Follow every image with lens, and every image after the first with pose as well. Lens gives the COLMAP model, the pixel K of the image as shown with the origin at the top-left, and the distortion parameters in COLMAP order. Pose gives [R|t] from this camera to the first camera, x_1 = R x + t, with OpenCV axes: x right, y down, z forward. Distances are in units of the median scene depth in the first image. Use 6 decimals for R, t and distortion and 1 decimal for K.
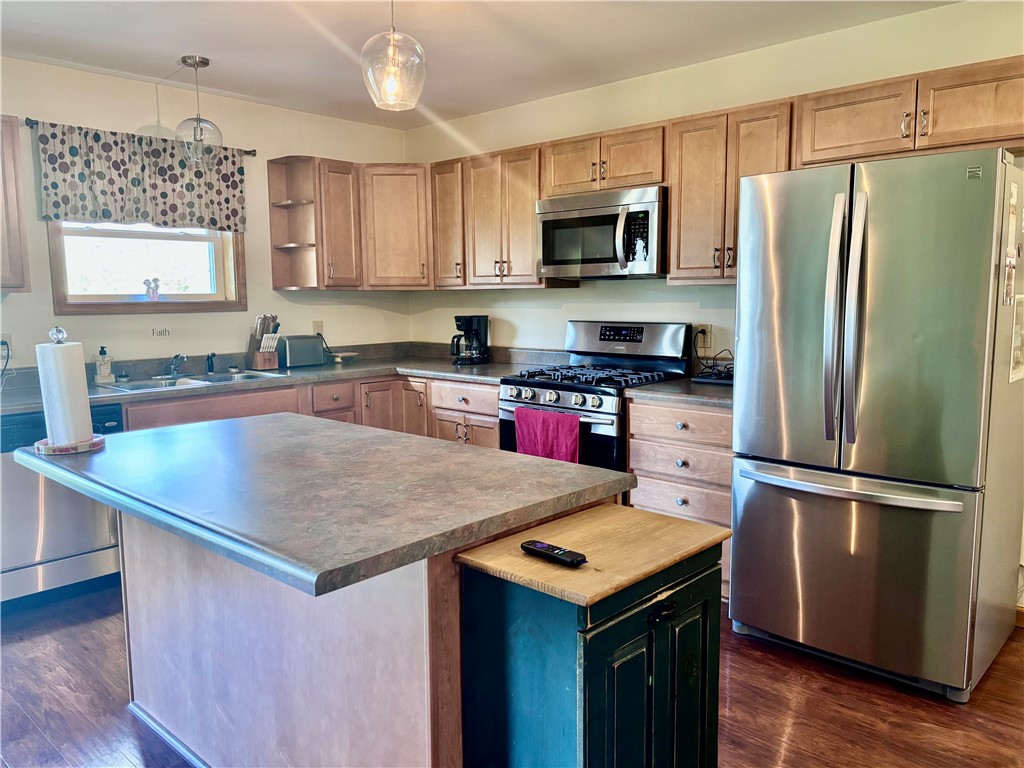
lens RADIAL K [[768.7, 0, 525.7], [0, 768.7, 387.6], [0, 0, 1]] dist [0.070506, -0.090841]
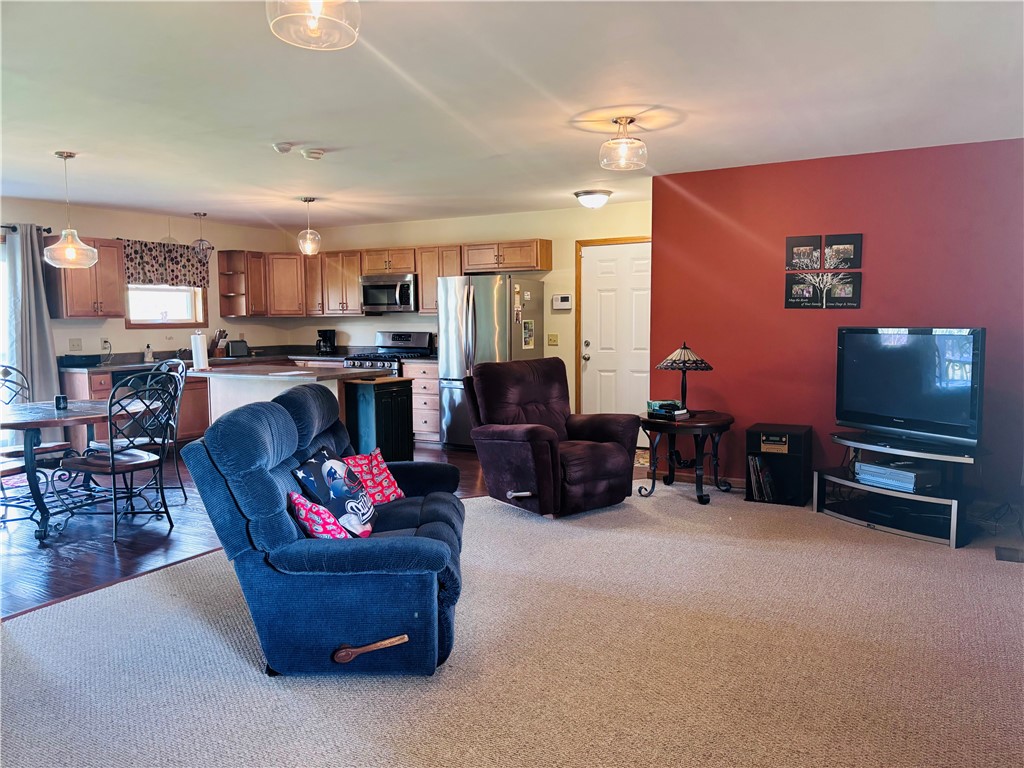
lens RADIAL K [[768.7, 0, 525.7], [0, 768.7, 387.6], [0, 0, 1]] dist [0.070506, -0.090841]
pose [[0.973980, -0.020494, 0.225705, -0.027781], [0.028061, 0.999145, -0.030369, 0.147629], [-0.224889, 0.035912, 0.973722, -1.187957]]
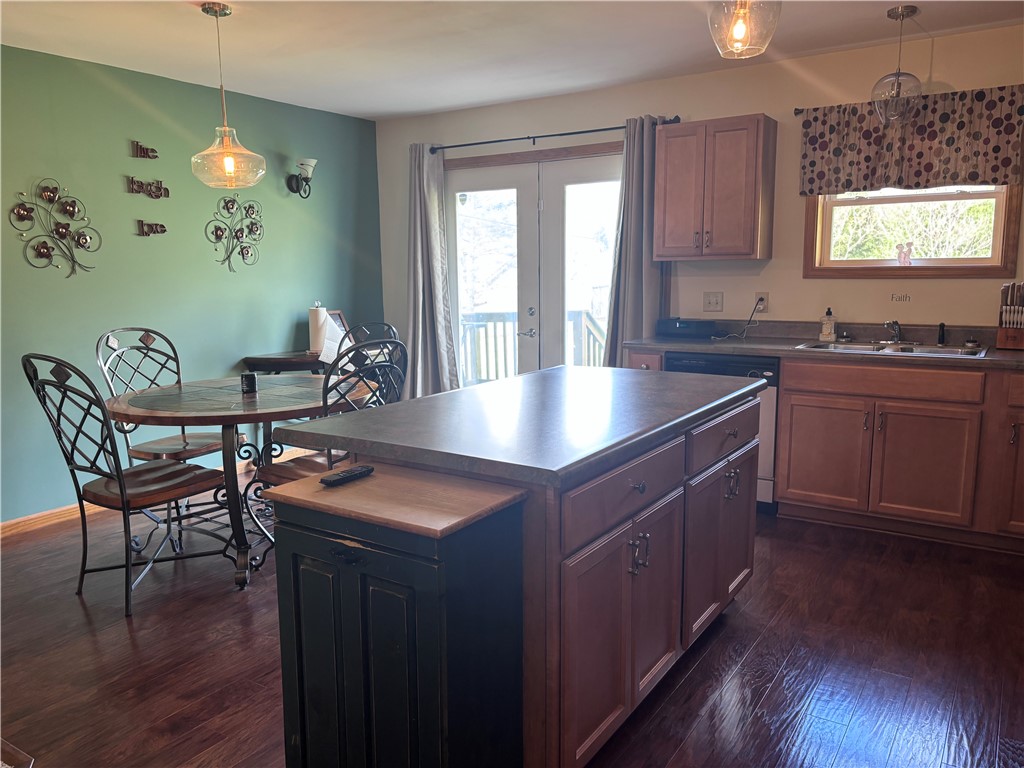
lens RADIAL K [[768.7, 0, 525.7], [0, 768.7, 387.6], [0, 0, 1]] dist [0.070506, -0.090841]
pose [[0.162241, 0.153806, -0.974690, 0.440545], [-0.113826, 0.984101, 0.136344, -0.039797], [0.980164, 0.088824, 0.177169, 0.375474]]
